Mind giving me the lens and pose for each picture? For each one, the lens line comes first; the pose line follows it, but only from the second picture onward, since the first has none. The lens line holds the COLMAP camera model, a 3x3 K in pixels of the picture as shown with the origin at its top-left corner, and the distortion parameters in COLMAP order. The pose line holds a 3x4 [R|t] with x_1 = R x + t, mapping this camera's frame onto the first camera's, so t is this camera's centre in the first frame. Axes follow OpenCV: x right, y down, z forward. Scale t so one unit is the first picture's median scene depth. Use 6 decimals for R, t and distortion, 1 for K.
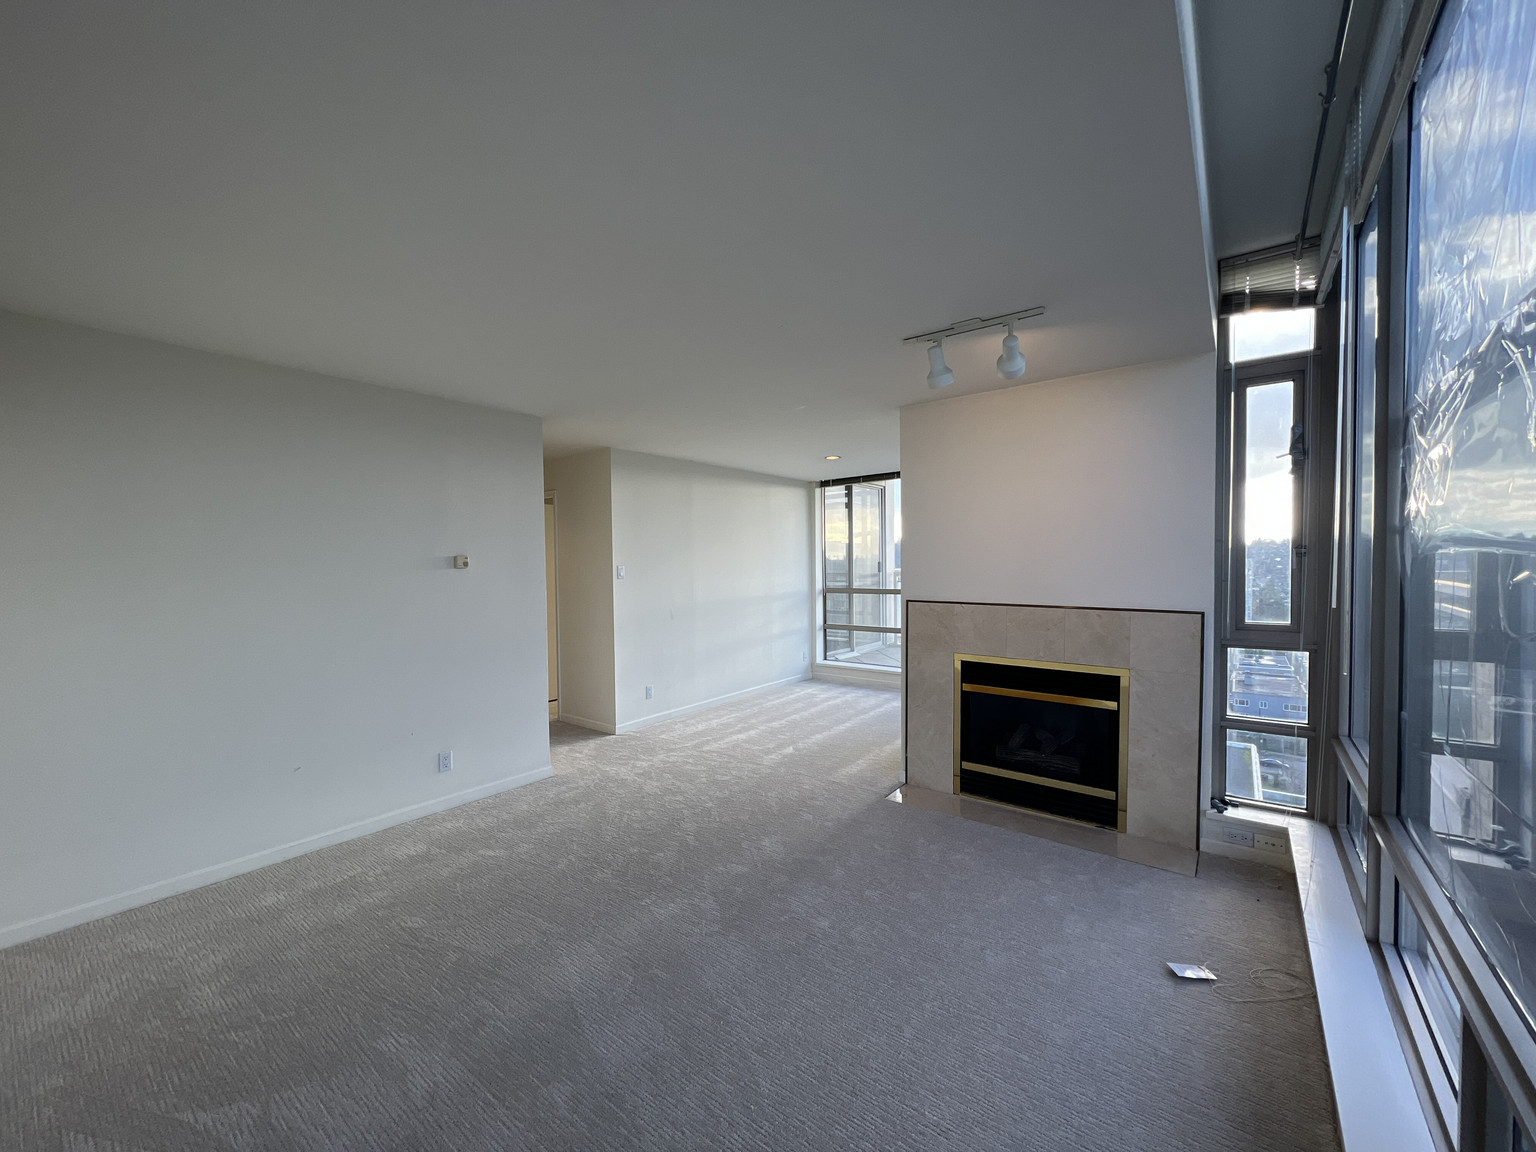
lens RADIAL K [[606.1, 0, 768.0], [0, 606.1, 576.0], [0, 0, 1]] dist [0.000032, 0.000013]
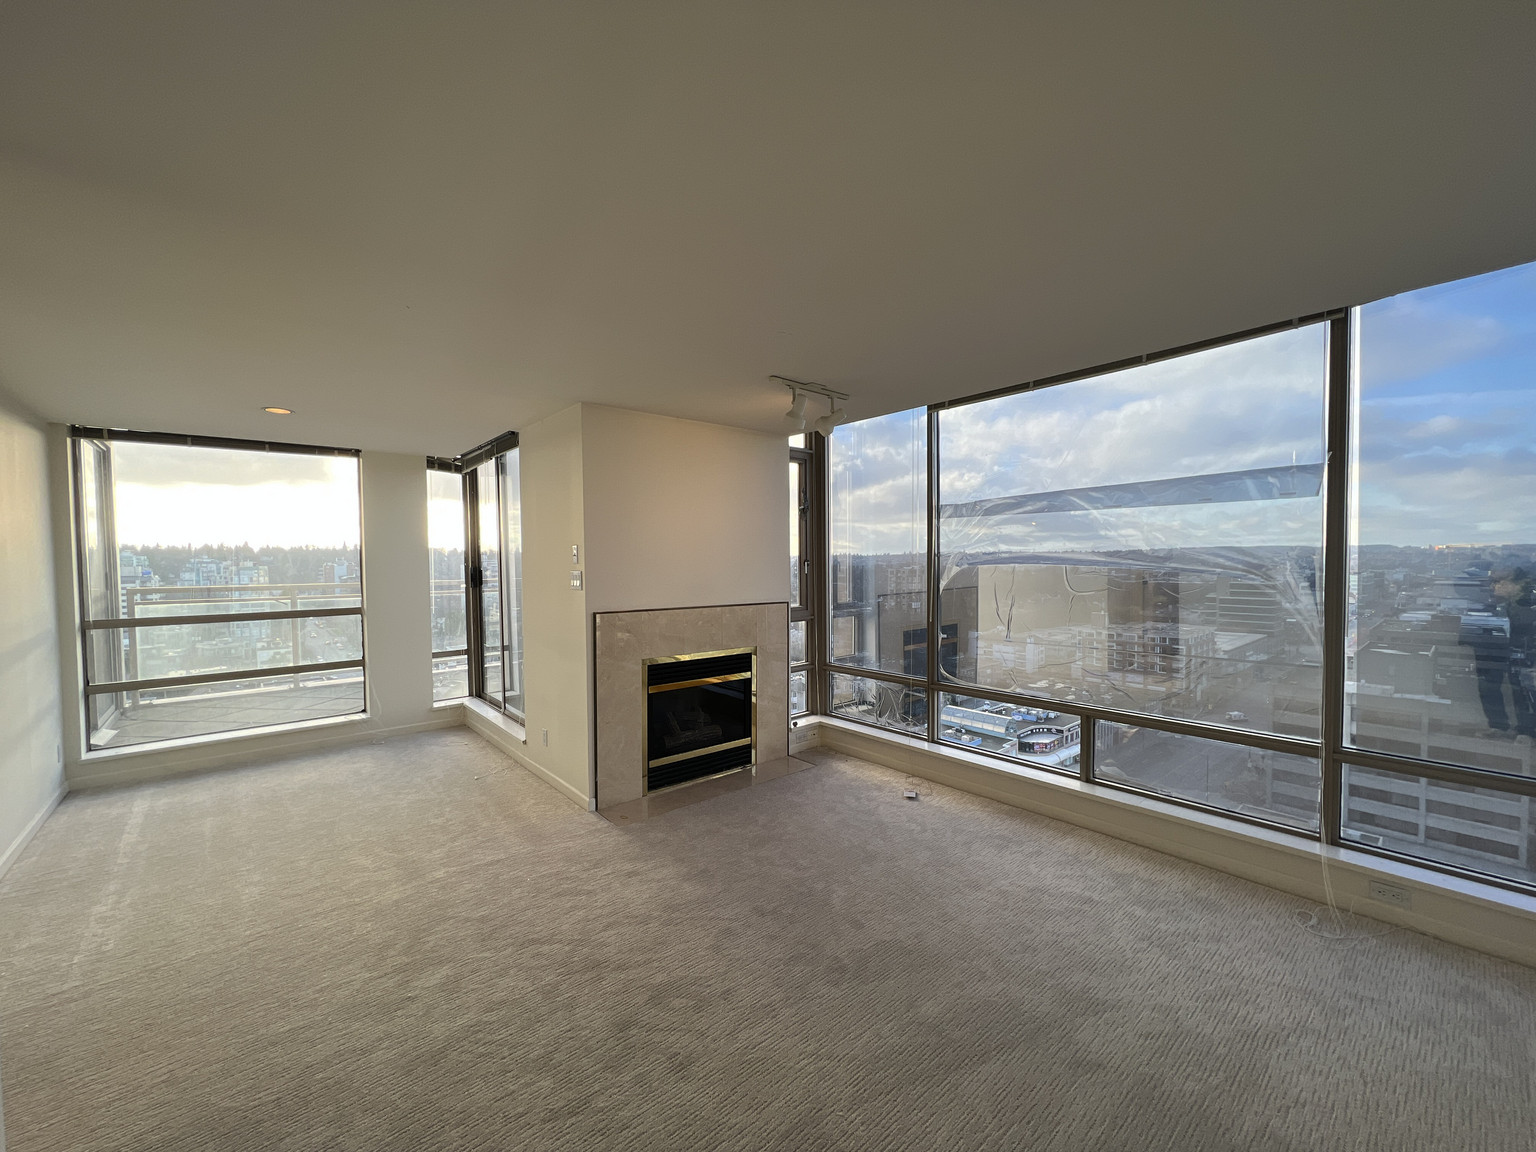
lens RADIAL K [[614.1, 0, 763.6], [0, 614.1, 582.4], [0, 0, 1]] dist [0.000977, 0.000110]
pose [[0.213393, -0.024125, 0.976668, -0.671359], [0.029736, 0.999392, 0.018189, -0.016364], [-0.976514, 0.025161, 0.213981, 0.577416]]
